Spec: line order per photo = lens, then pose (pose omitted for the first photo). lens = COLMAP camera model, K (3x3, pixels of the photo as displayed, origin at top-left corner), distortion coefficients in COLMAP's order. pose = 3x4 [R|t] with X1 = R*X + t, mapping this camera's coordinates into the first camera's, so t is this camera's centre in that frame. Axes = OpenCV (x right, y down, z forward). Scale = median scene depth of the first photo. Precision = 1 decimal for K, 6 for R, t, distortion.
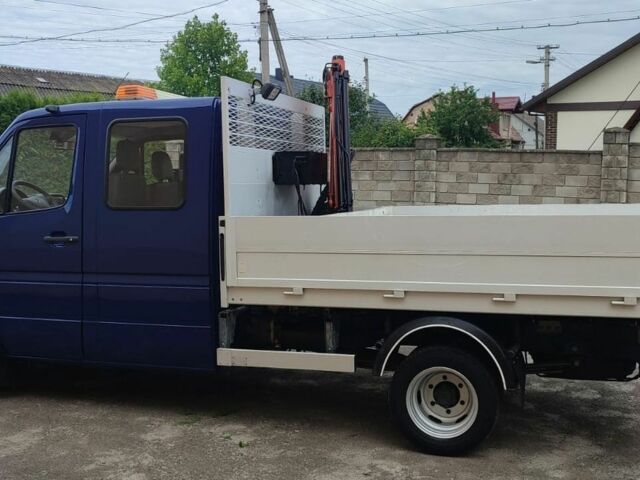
lens RADIAL K [[771.7, 0, 320.0], [0, 771.7, 240.0], [0, 0, 1]] dist [0.031930, 0.003833]
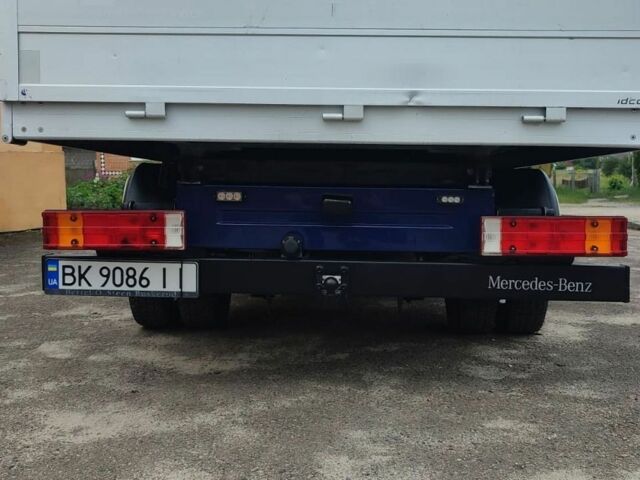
lens RADIAL K [[771.7, 0, 320.0], [0, 771.7, 240.0], [0, 0, 1]] dist [0.031930, 0.003833]
pose [[0.244049, 0.081502, -0.966332, 0.918829], [-0.084640, 0.994450, 0.062497, 0.096561], [0.966062, 0.066538, 0.249593, 0.840033]]
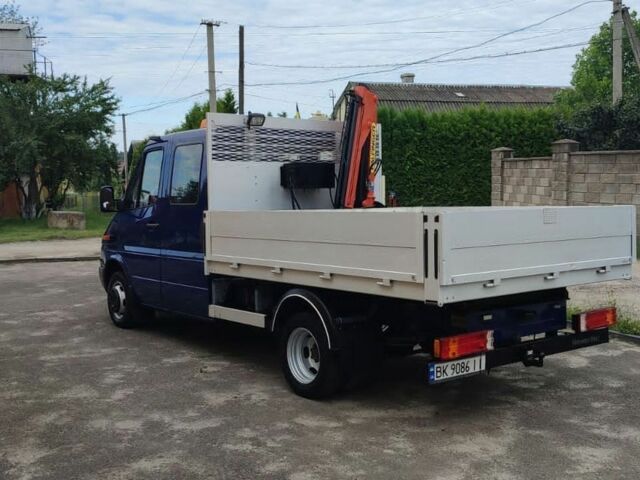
lens RADIAL K [[771.7, 0, 320.0], [0, 771.7, 240.0], [0, 0, 1]] dist [0.031930, 0.003833]
pose [[0.822295, 0.035233, -0.567970, 0.791110], [-0.039554, 0.999206, 0.004718, 0.007759], [0.567686, 0.018586, 0.823036, -0.046100]]
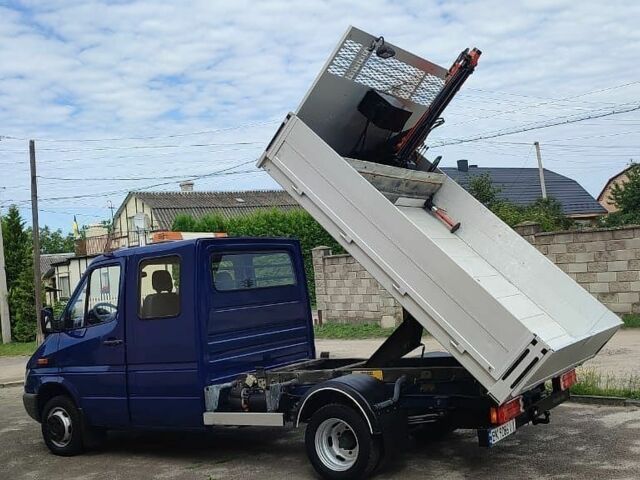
lens RADIAL K [[771.7, 0, 320.0], [0, 771.7, 240.0], [0, 0, 1]] dist [0.031930, 0.003833]
pose [[0.955621, -0.098019, -0.277815, 0.475422], [0.064991, 0.989935, -0.125719, 0.017075], [0.287341, 0.102084, 0.952373, -0.314703]]
